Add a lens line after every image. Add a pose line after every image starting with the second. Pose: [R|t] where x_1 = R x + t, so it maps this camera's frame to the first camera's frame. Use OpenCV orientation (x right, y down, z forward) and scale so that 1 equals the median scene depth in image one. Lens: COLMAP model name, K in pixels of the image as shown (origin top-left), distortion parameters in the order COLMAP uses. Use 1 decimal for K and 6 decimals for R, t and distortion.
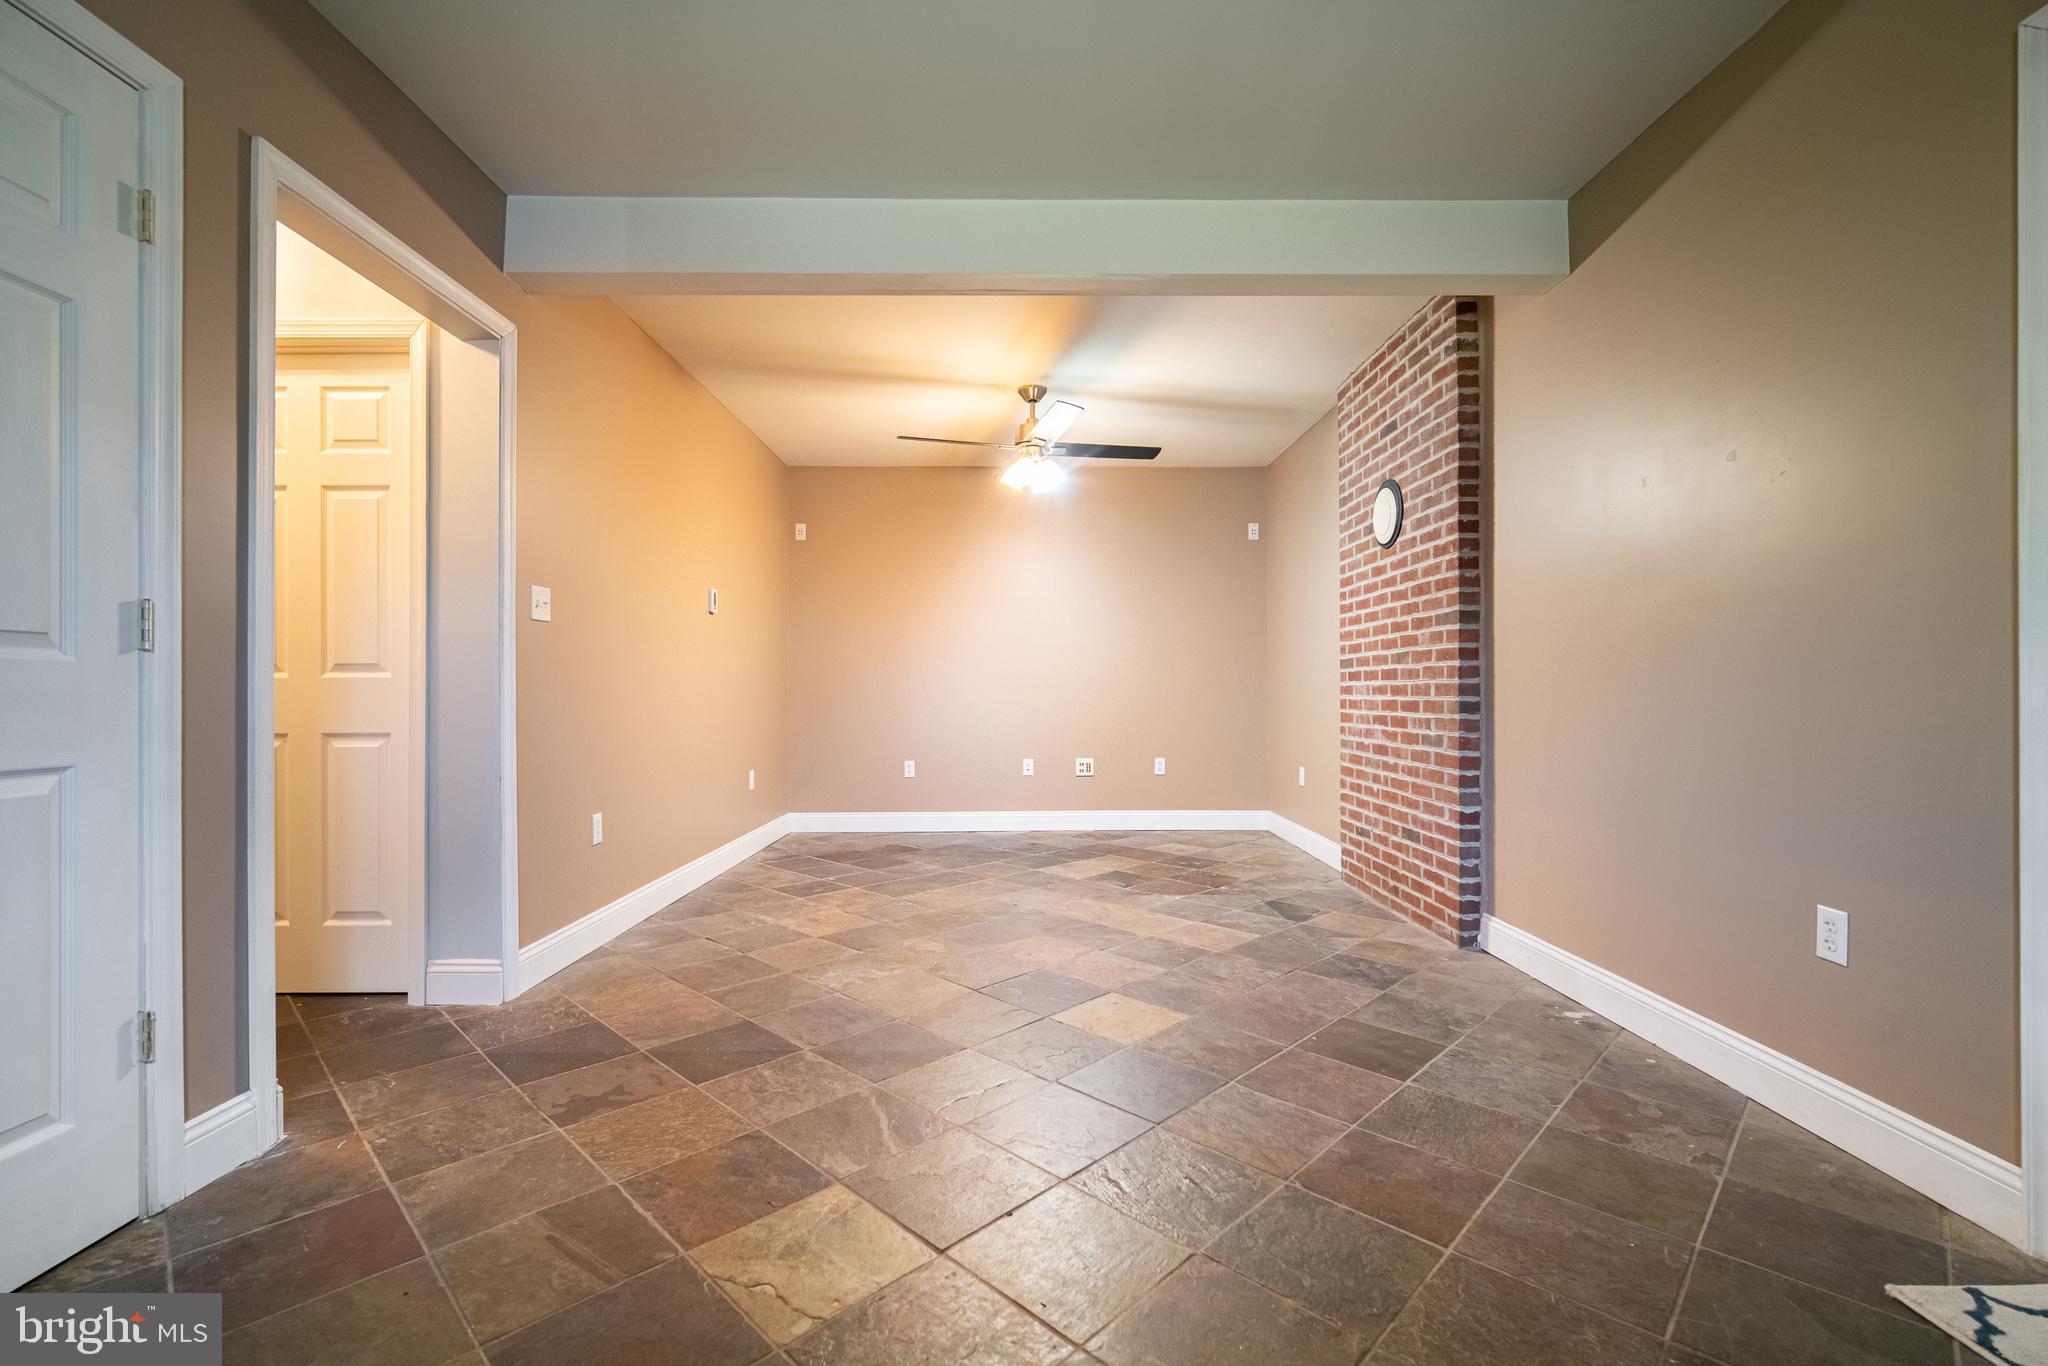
lens RADIAL K [[883.5, 0, 1024.0], [0, 883.5, 683.0], [0, 0, 1]] dist [-0.008758, 0.000954]
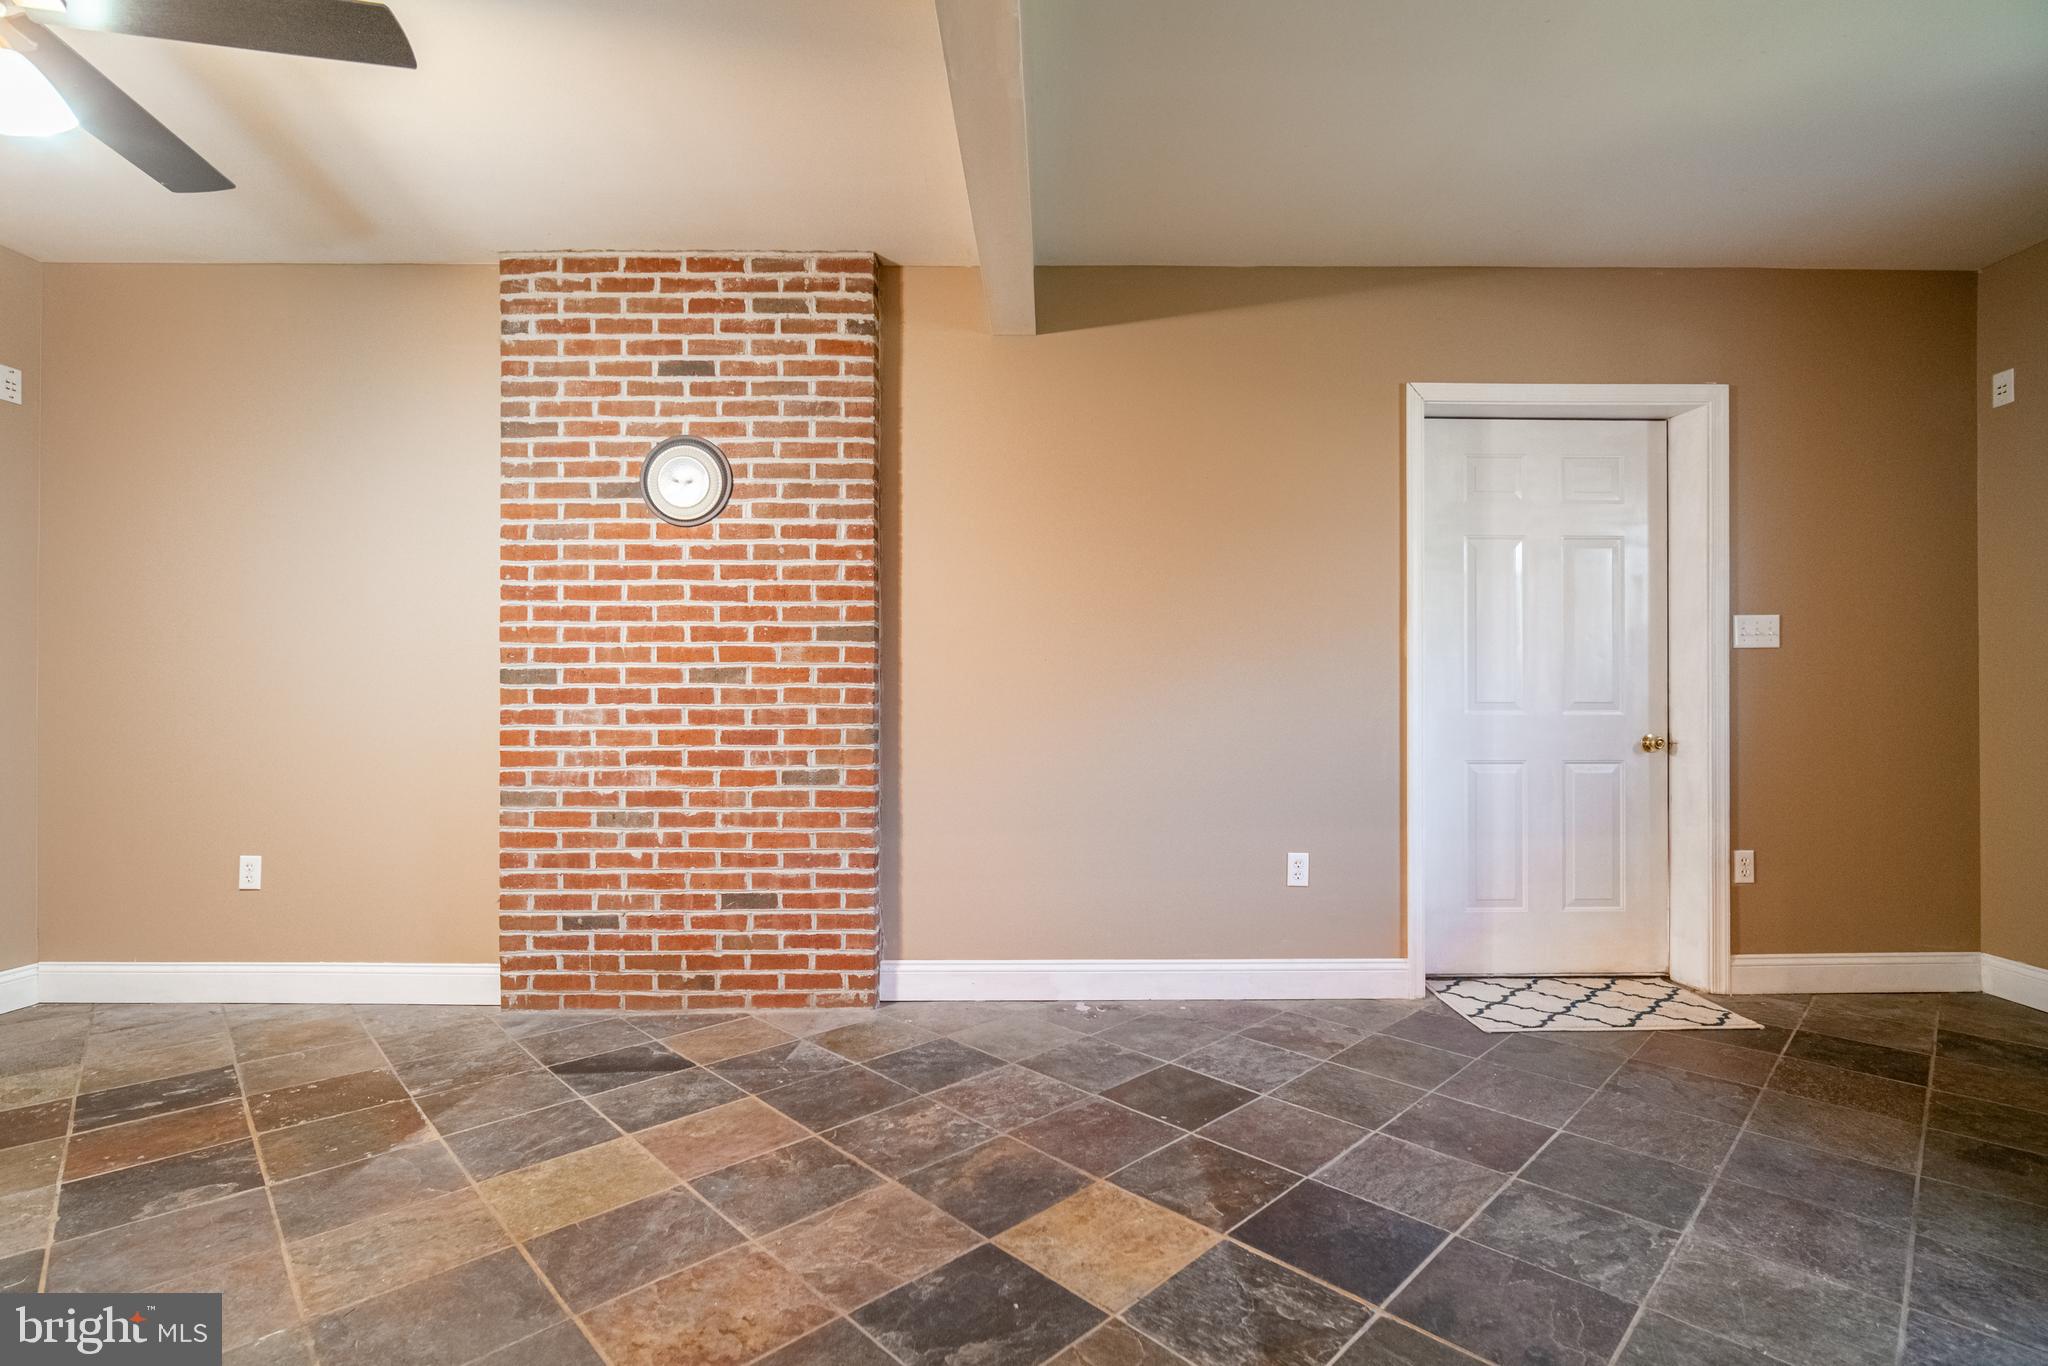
lens RADIAL K [[934.0, 0, 1032.1], [0, 934.0, 702.4], [0, 0, 1]] dist [-0.002181, 0.000794]
pose [[-0.003967, 0.013959, 0.999895, -0.471240], [-0.008303, 0.999868, -0.013992, 0.005647], [-0.999958, -0.008358, -0.003851, 0.892896]]
